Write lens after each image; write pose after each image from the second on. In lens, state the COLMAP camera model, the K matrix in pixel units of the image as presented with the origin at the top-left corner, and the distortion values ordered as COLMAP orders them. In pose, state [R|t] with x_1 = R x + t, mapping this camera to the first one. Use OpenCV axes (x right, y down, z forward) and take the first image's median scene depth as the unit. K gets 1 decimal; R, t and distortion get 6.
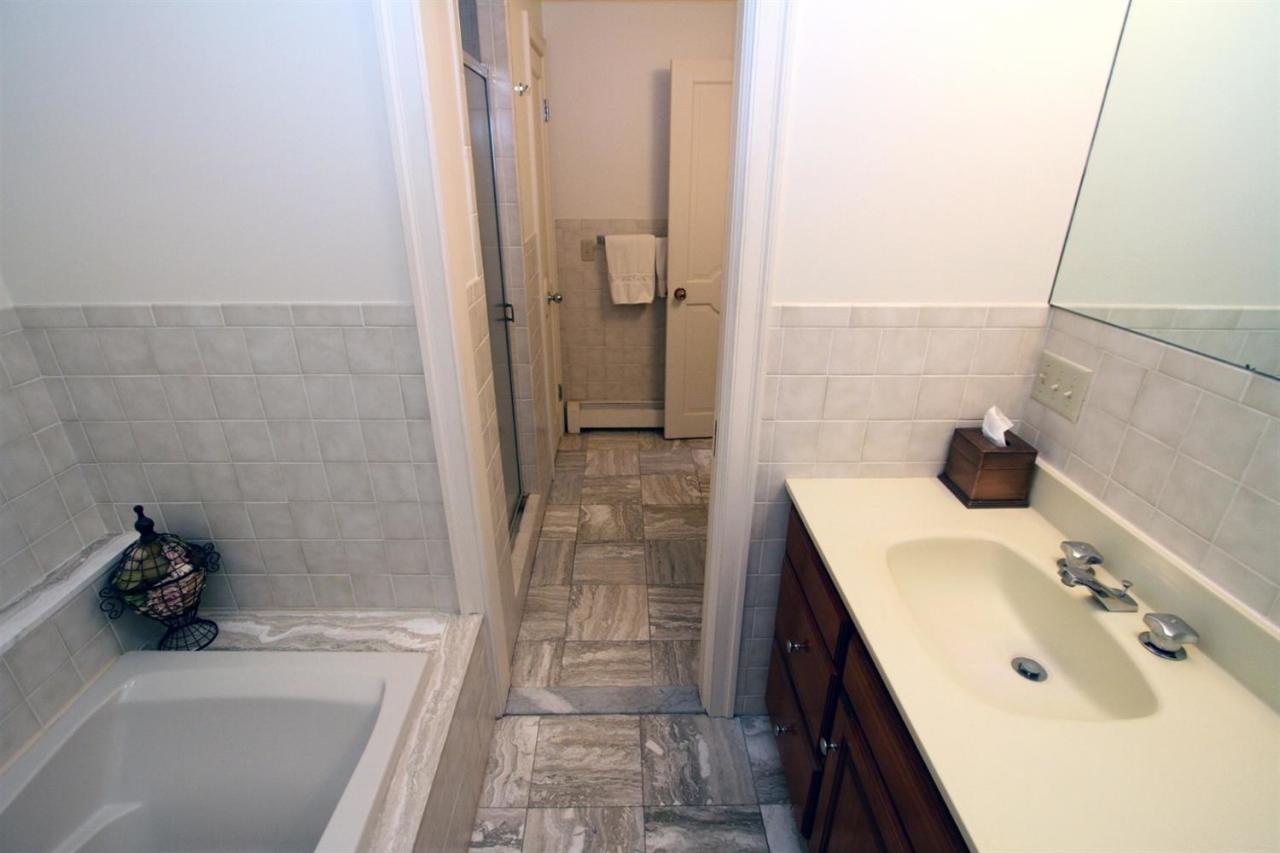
lens RADIAL K [[614.3, 0, 637.1], [0, 614.3, 429.4], [0, 0, 1]] dist [-0.012311, -0.000316]
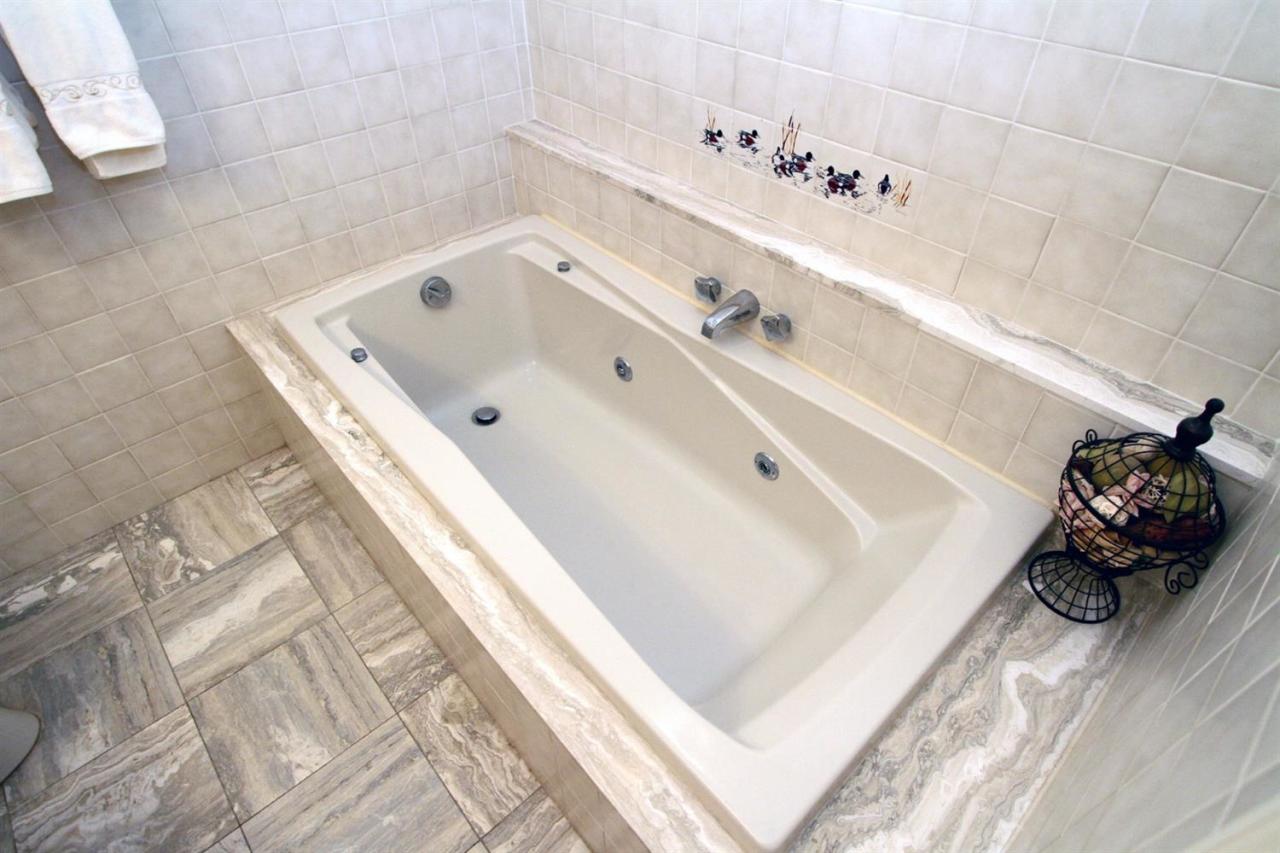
lens RADIAL K [[696.0, 0, 644.9], [0, 696.0, 402.8], [0, 0, 1]] dist [-0.003122, 0.000557]
pose [[-0.746369, 0.439386, -0.499873, -0.160750], [-0.269166, 0.487630, 0.830522, -0.234078], [0.608673, 0.754425, -0.245684, 0.850567]]
